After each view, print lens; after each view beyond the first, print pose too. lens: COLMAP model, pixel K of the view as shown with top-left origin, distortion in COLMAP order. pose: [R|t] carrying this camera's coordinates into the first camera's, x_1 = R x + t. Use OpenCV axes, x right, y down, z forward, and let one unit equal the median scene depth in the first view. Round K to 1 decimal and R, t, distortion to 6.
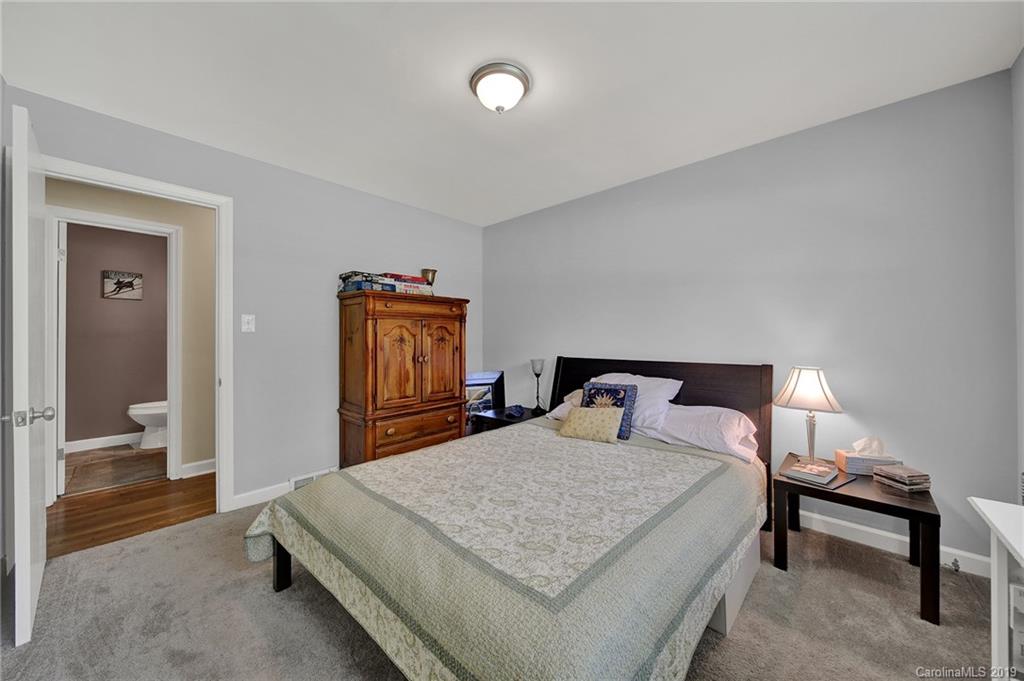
lens RADIAL K [[359.3, 0, 510.7], [0, 359.3, 336.6], [0, 0, 1]] dist [0.002274, -0.002234]
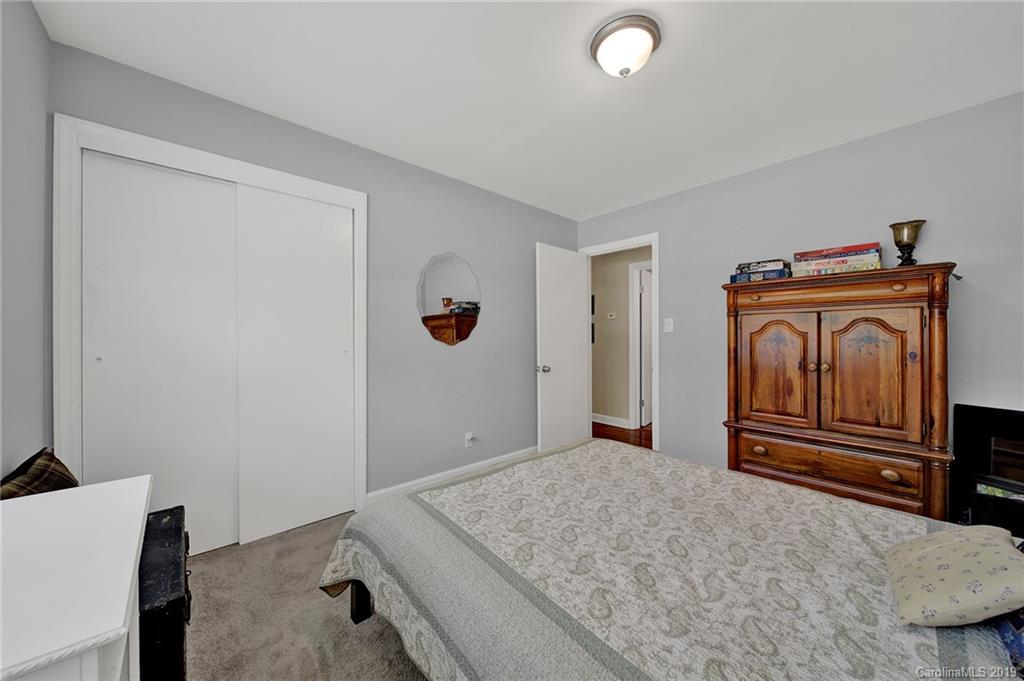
lens RADIAL K [[359.3, 0, 510.7], [0, 359.3, 336.6], [0, 0, 1]] dist [0.002274, -0.002234]
pose [[-0.091413, 0.001206, -0.995812, 0.551503], [0.002215, 0.999997, 0.001008, 0.001223], [0.995811, -0.002113, -0.091416, 0.508084]]
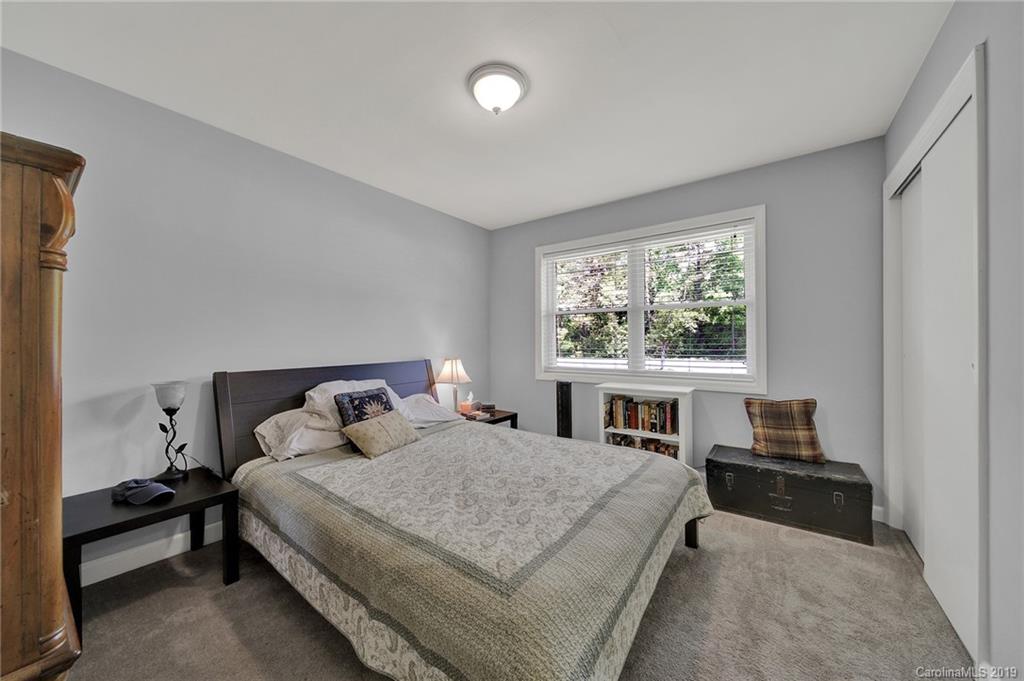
lens RADIAL K [[365.5, 0, 512.0], [0, 365.5, 340.5], [0, 0, 1]] dist [0.002138, 0.000140]
pose [[-0.110911, 0.011871, 0.993759, -0.654417], [0.012766, 0.999863, -0.010519, 0.014167], [-0.993748, 0.011520, -0.111048, 0.678504]]
